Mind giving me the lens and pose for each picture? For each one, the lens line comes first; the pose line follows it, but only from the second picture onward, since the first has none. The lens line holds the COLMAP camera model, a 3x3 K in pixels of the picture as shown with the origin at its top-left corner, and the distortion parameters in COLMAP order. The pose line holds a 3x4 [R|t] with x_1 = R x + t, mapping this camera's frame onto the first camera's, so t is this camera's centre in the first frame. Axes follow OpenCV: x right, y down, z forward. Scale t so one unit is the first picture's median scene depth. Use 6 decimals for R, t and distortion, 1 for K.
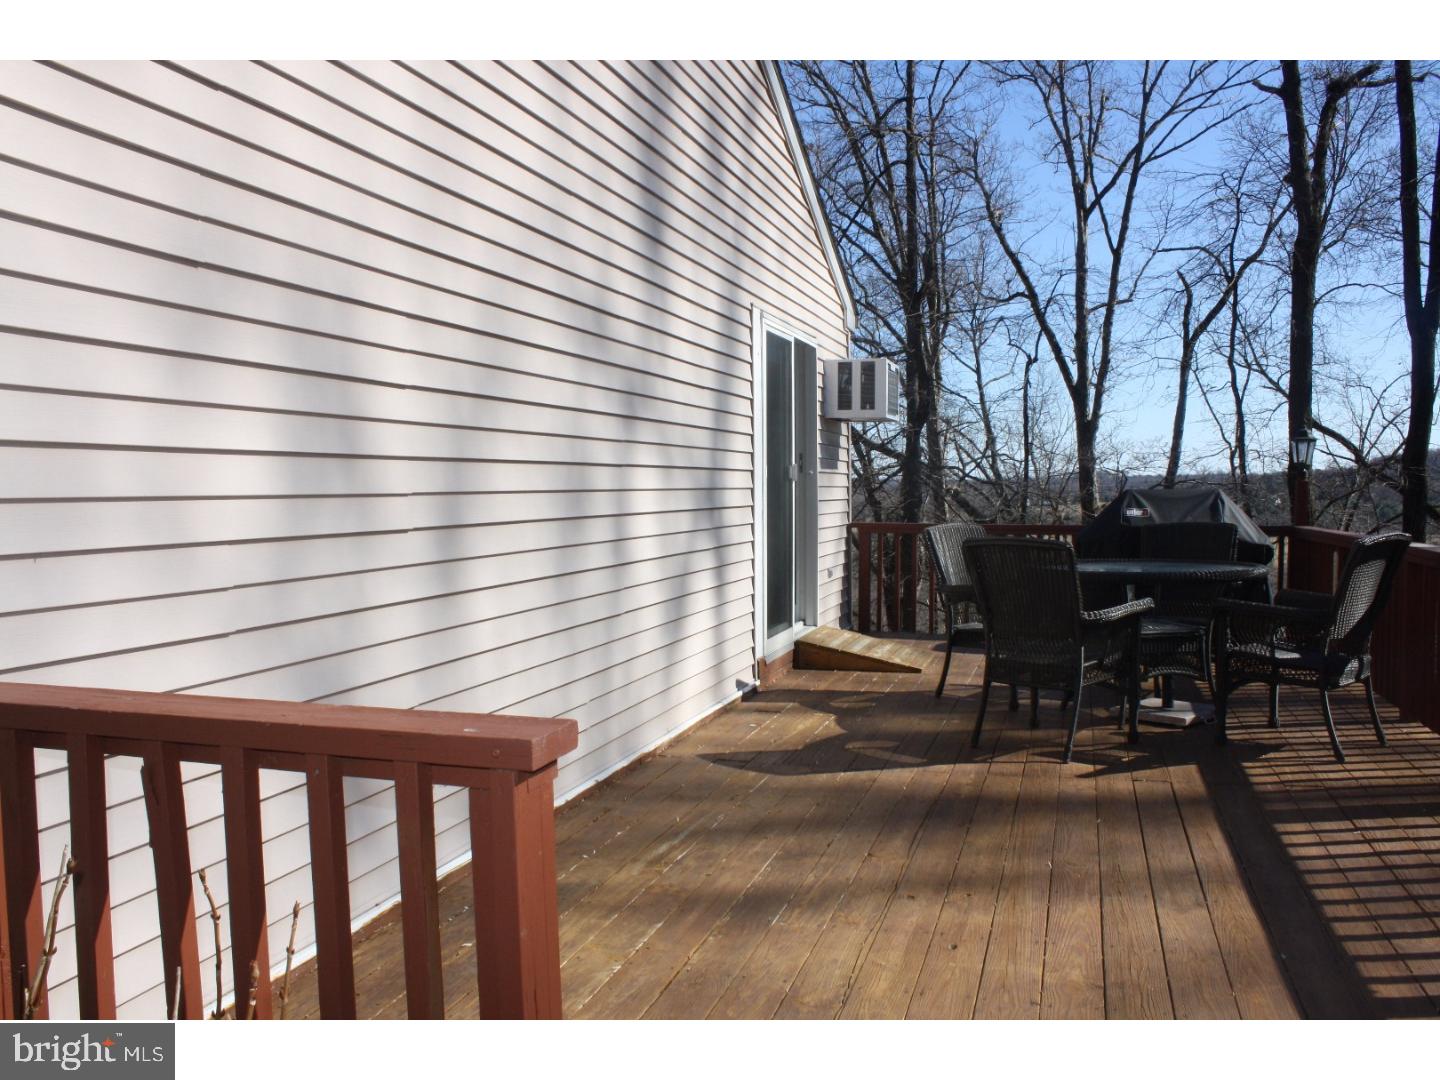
lens RADIAL K [[1206.7, 0, 720.0], [0, 1206.7, 540.0], [0, 0, 1]] dist [-0.217060, 0.226902]
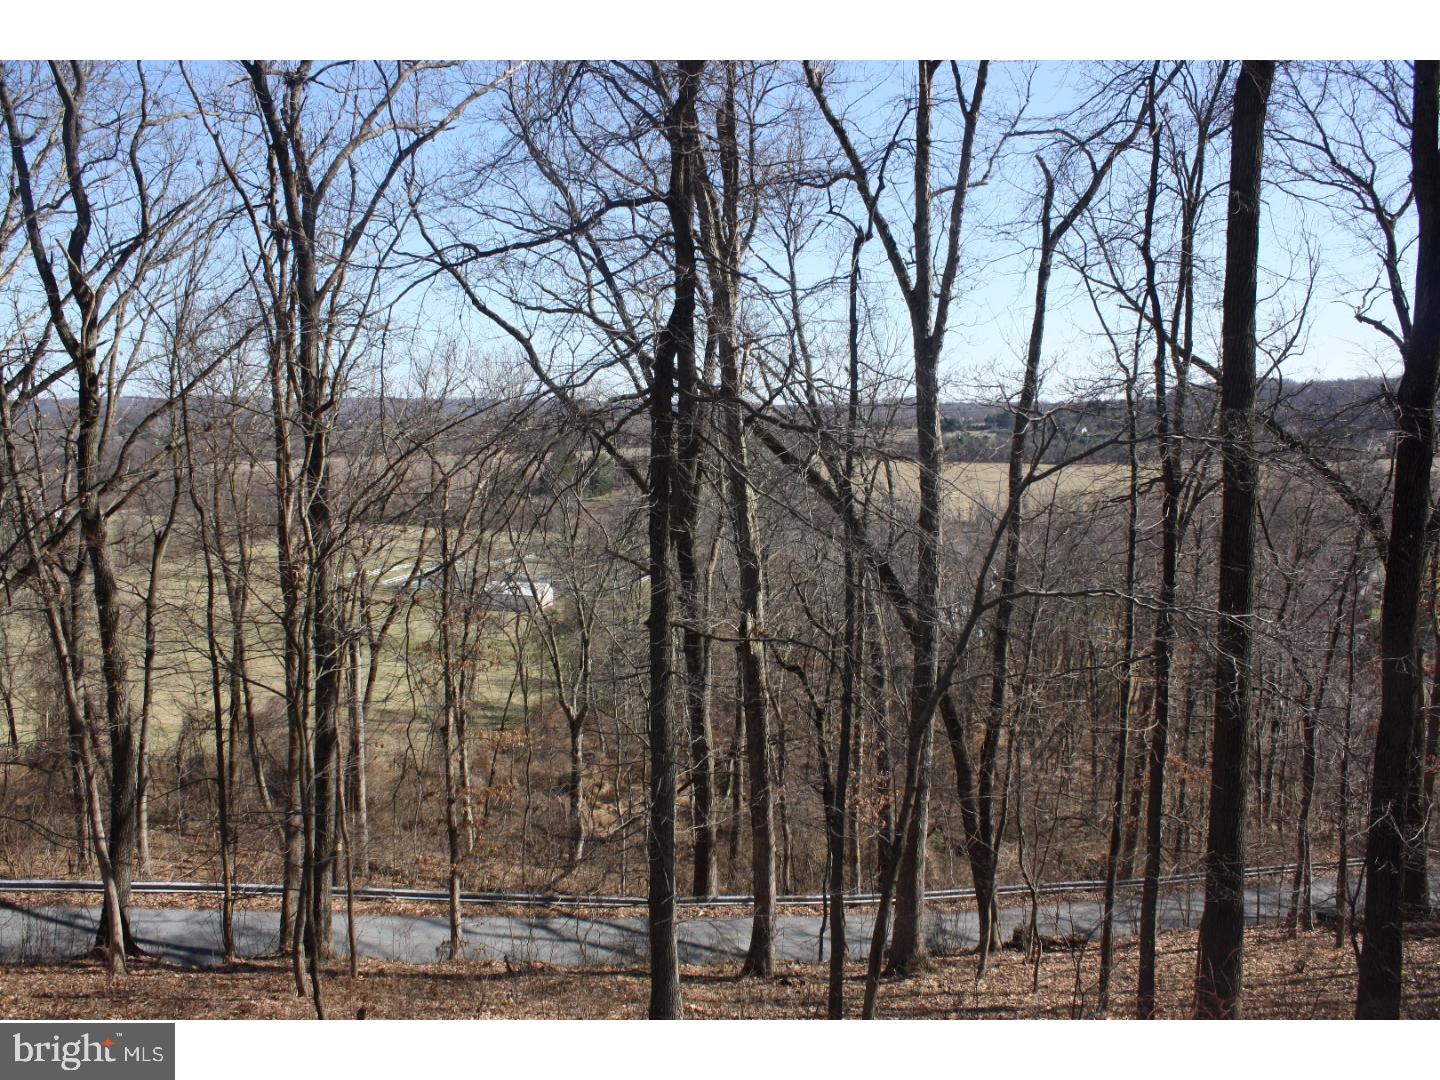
lens RADIAL K [[1206.7, 0, 720.0], [0, 1206.7, 540.0], [0, 0, 1]] dist [-0.217060, 0.226902]
pose [[0.988964, -0.010412, 0.147789, 0.056773], [0.001924, 0.998346, 0.057458, -0.012451], [-0.148142, -0.056540, 0.987349, 0.234981]]
